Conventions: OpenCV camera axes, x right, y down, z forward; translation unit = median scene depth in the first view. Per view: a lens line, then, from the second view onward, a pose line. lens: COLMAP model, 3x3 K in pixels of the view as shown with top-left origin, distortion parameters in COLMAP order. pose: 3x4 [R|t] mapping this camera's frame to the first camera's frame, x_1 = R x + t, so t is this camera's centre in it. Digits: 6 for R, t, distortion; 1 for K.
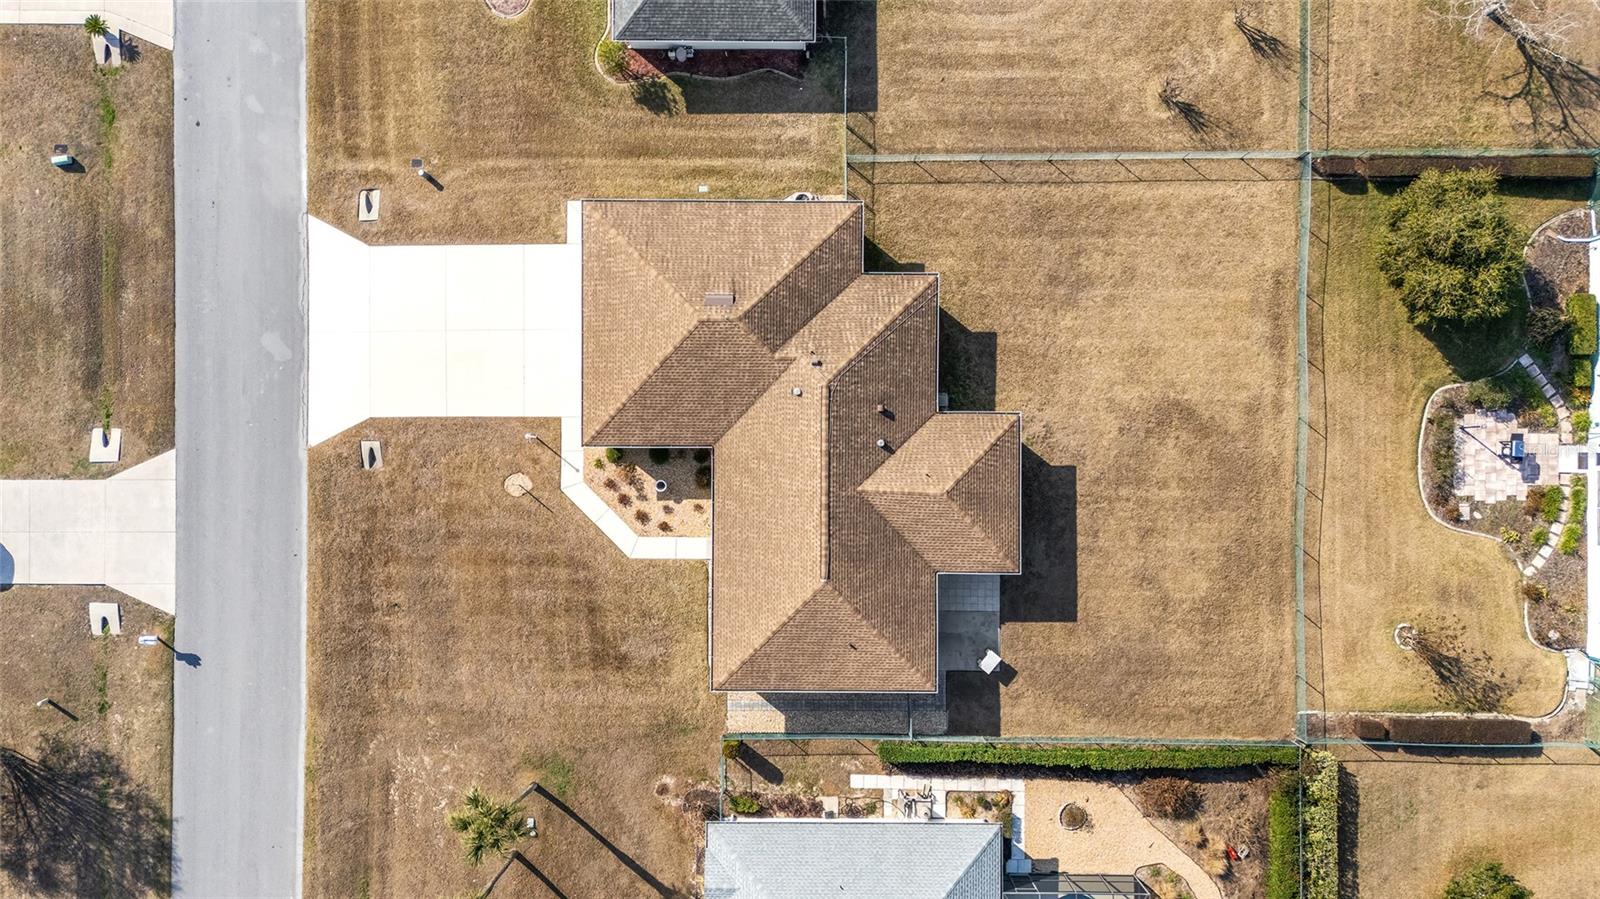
lens RADIAL K [[1181.4, 0, 800.0], [0, 1181.4, 449.5], [0, 0, 1]] dist [0.083620, -0.108570]
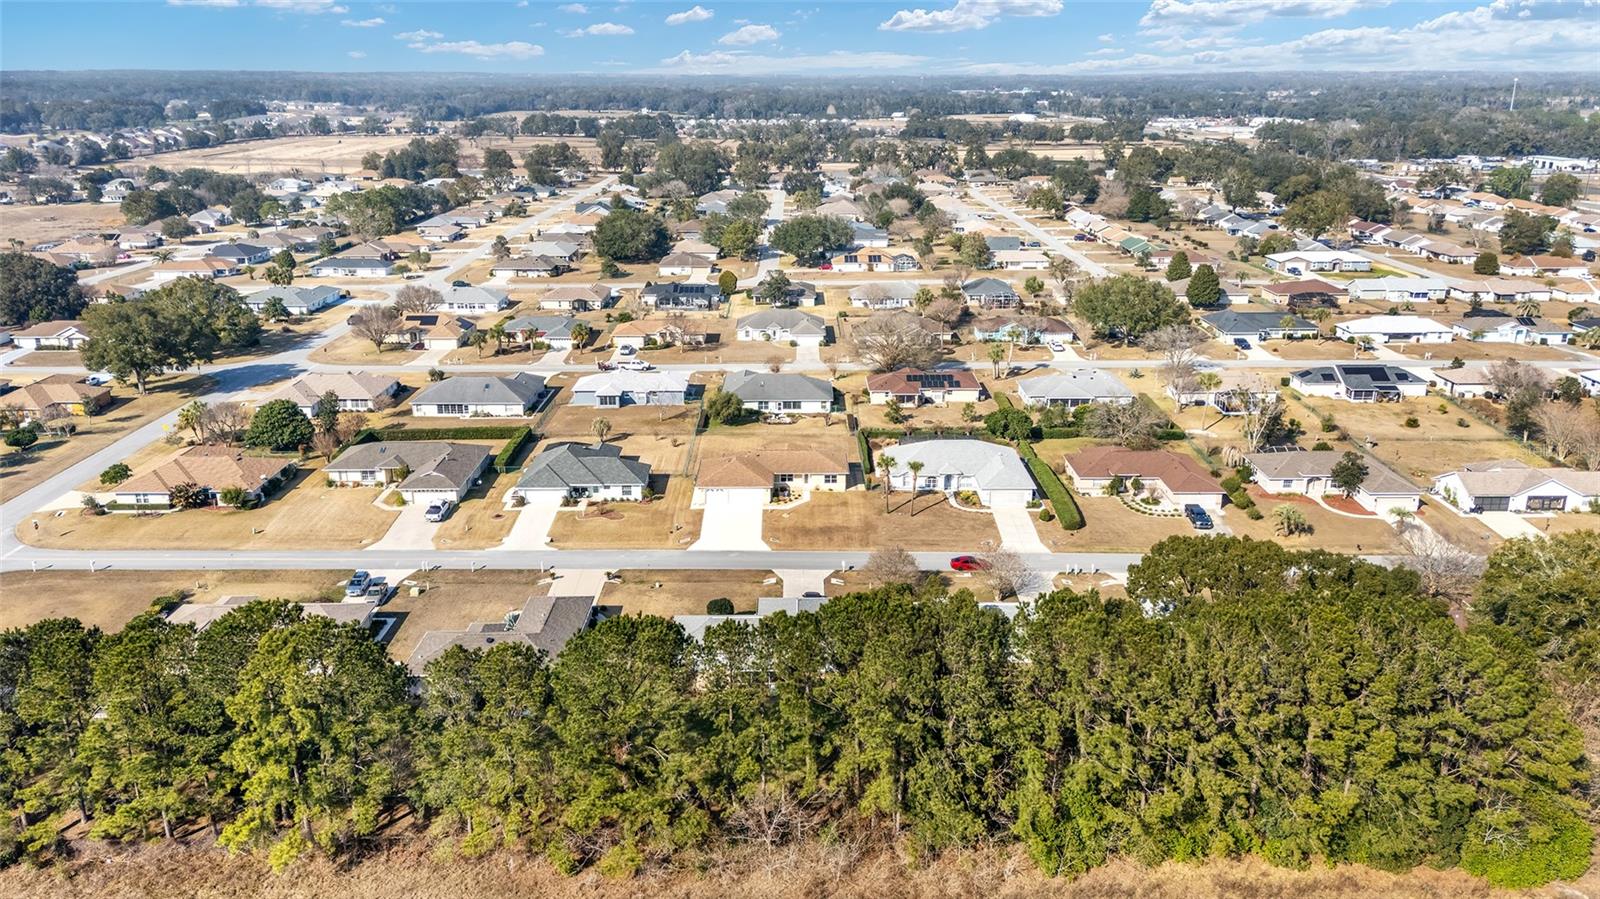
lens RADIAL K [[1190.5, 0, 800.0], [0, 1190.5, 449.5], [0, 0, 1]] dist [0.087423, -0.105720]
pose [[-0.009508, -0.295007, 0.955448, -2.997675], [0.999952, -0.000369, 0.009837, 0.036921], [-0.002550, 0.955495, 0.294997, -0.022116]]
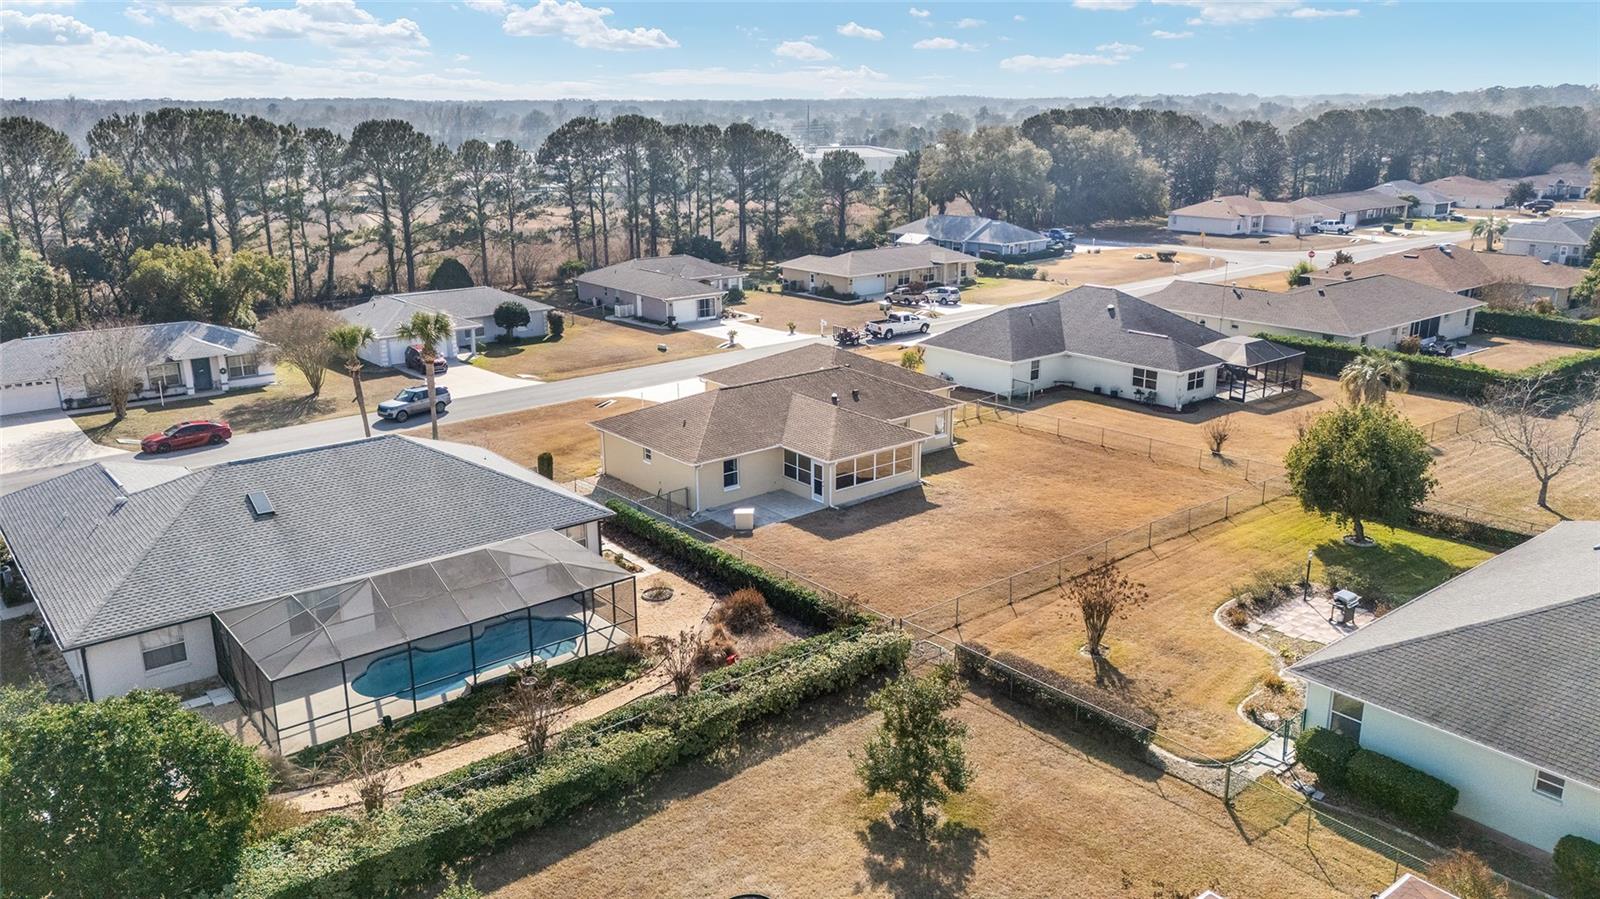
lens RADIAL K [[1181.4, 0, 800.0], [0, 1181.4, 449.5], [0, 0, 1]] dist [0.083620, -0.108570]
pose [[0.636025, 0.218880, -0.739976, 0.898049], [-0.771667, 0.182264, -0.609352, 0.728226], [0.001496, 0.958578, 0.284827, 0.645588]]
